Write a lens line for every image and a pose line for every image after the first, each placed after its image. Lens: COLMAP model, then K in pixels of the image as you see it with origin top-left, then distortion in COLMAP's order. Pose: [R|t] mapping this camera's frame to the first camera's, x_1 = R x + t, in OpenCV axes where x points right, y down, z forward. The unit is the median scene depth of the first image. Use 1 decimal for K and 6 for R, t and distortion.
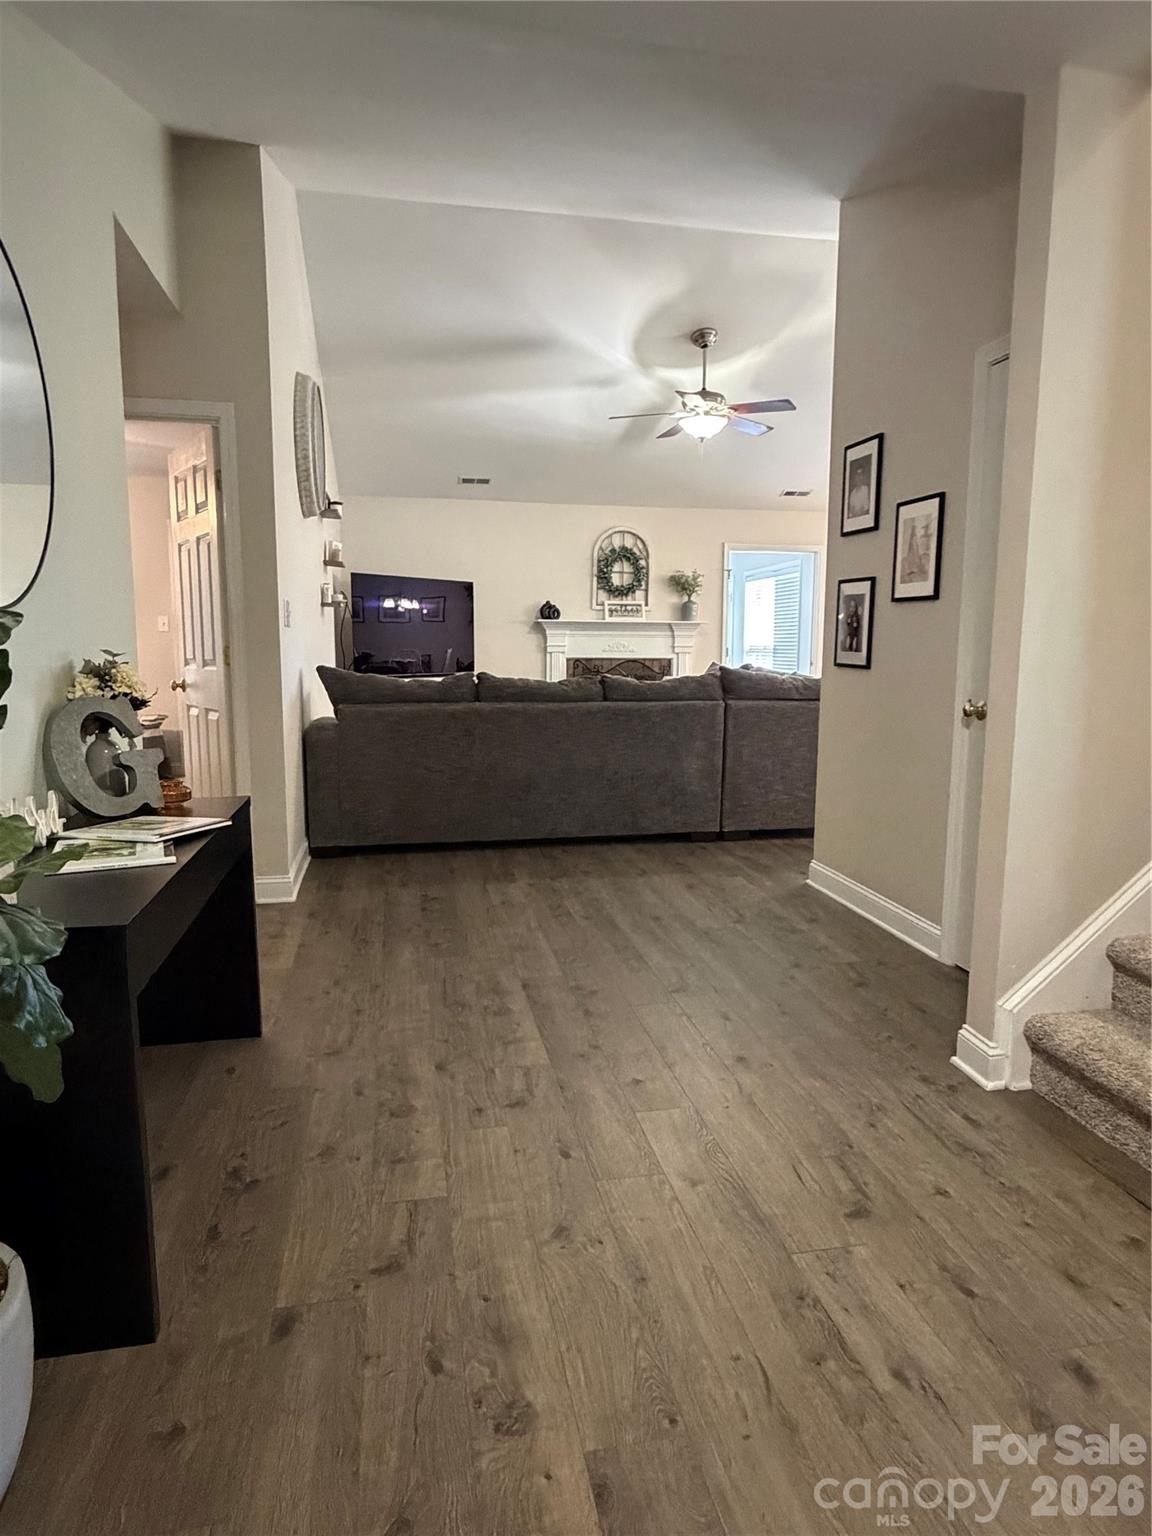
lens RADIAL K [[896.8, 0, 577.1], [0, 896.8, 765.7], [0, 0, 1]] dist [-0.000133, -0.000017]
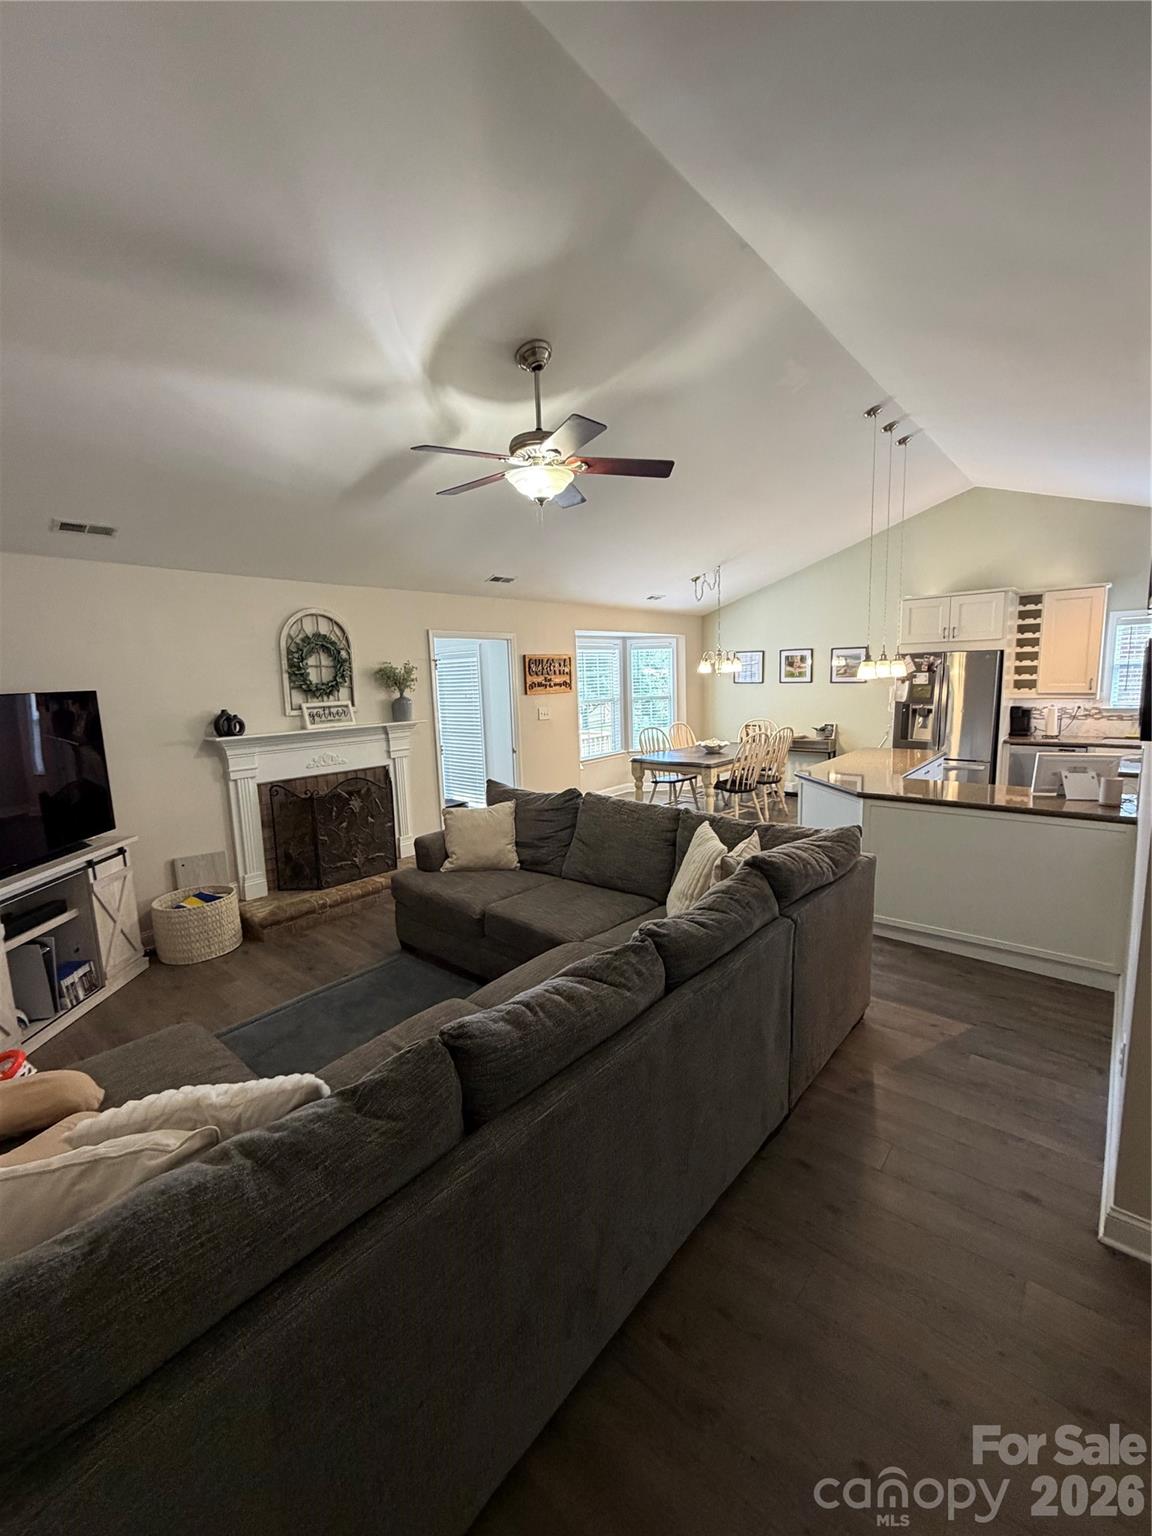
lens RADIAL K [[633.4, 0, 576.2], [0, 633.4, 768.3], [0, 0, 1]] dist [-0.012436, -0.000177]
pose [[0.778766, -0.121202, 0.615495, -0.126255], [0.122032, 0.991684, 0.040877, -0.122329], [-0.615331, 0.043276, 0.787080, 0.430605]]
